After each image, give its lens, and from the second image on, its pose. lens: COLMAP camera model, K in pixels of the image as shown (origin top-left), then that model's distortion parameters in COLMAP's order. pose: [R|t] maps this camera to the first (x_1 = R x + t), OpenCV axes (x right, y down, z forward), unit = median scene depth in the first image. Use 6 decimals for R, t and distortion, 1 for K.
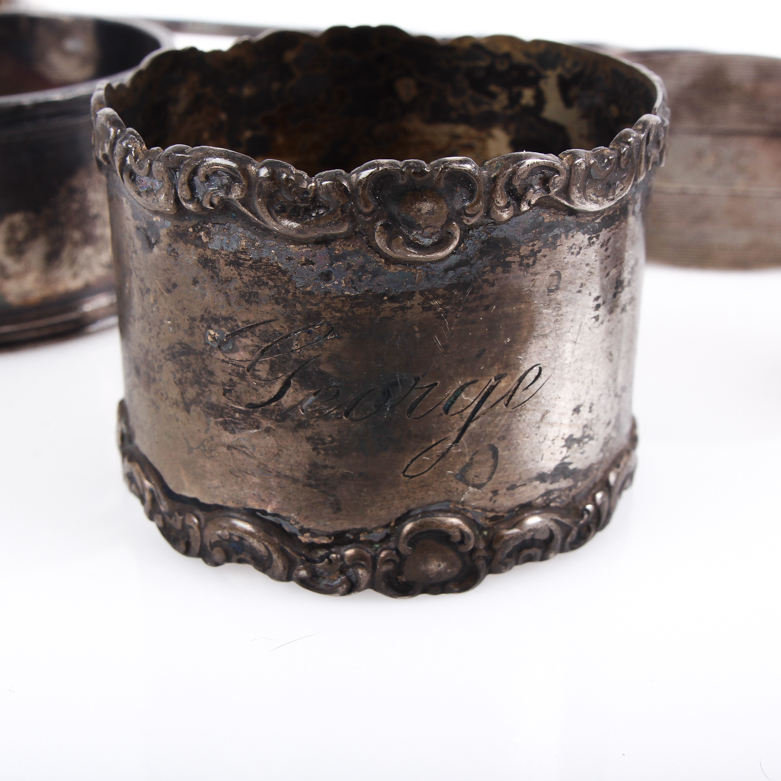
lens RADIAL K [[1479.0, 0, 390.5], [0, 1479.0, 390.5], [0, 0, 1]] dist [-0.075480, 0.071696]
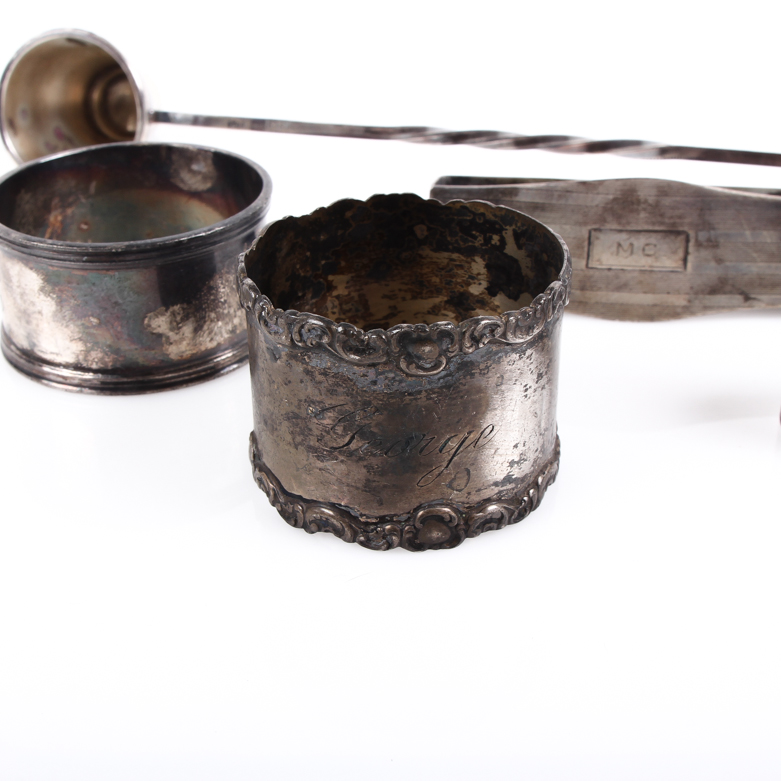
lens RADIAL K [[1479.0, 0, 390.5], [0, 1479.0, 390.5], [0, 0, 1]] dist [-0.075480, 0.071696]
pose [[0.999655, -0.005882, -0.025611, 0.022575], [0.007618, 0.997640, 0.068235, -0.179731], [0.025149, -0.068407, 0.997340, -0.783953]]
